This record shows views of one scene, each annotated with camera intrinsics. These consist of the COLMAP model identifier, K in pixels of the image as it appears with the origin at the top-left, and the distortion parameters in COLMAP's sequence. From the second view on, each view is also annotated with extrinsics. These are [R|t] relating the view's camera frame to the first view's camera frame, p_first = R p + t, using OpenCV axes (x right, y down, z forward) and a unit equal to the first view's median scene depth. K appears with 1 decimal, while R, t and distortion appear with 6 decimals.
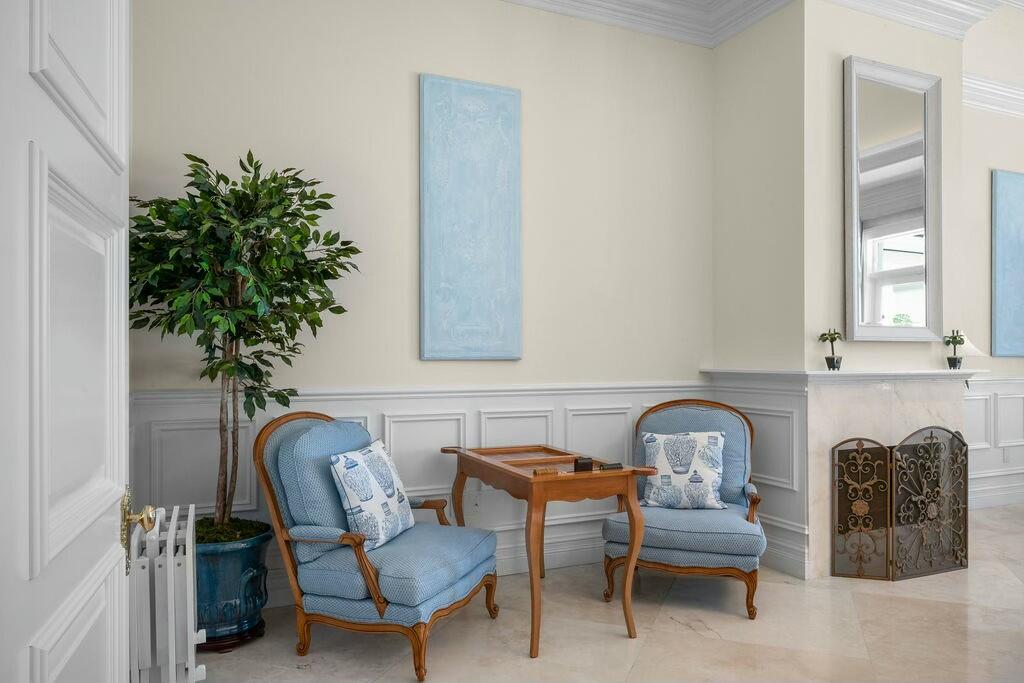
lens RADIAL K [[690.1, 0, 512.9], [0, 690.1, 361.2], [0, 0, 1]] dist [-0.002611, -0.000409]
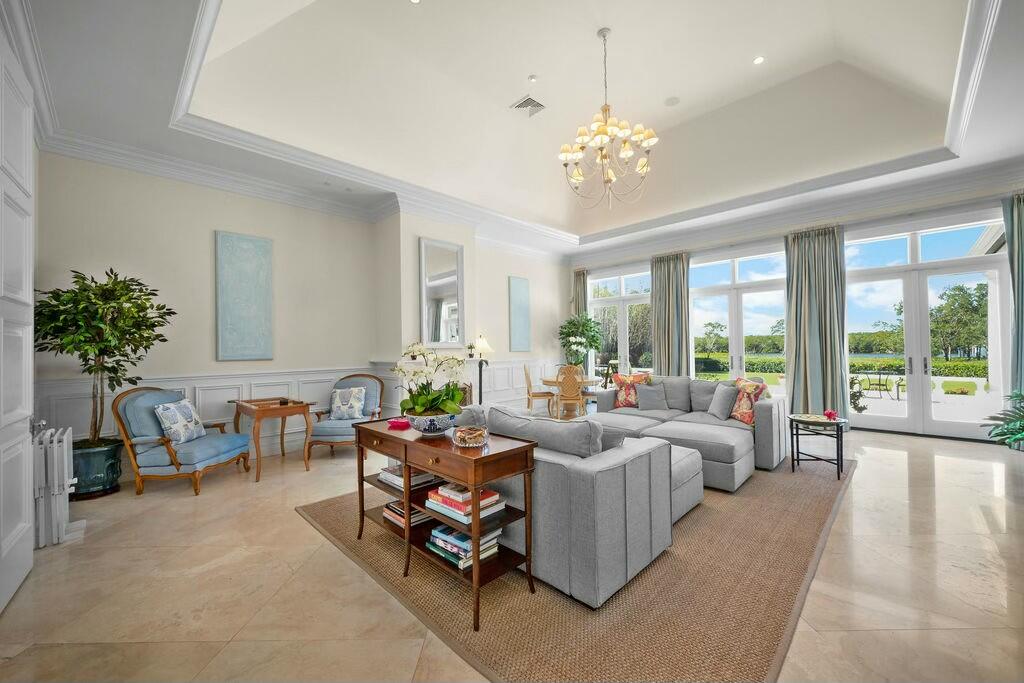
lens RADIAL K [[400.1, 0, 514.6], [0, 400.1, 342.7], [0, 0, 1]] dist [-0.001819, -0.000328]
pose [[0.934488, -0.010180, 0.355848, 0.356869], [0.016881, 0.999734, -0.015730, -0.028349], [-0.355594, 0.020707, 0.934411, -0.622610]]
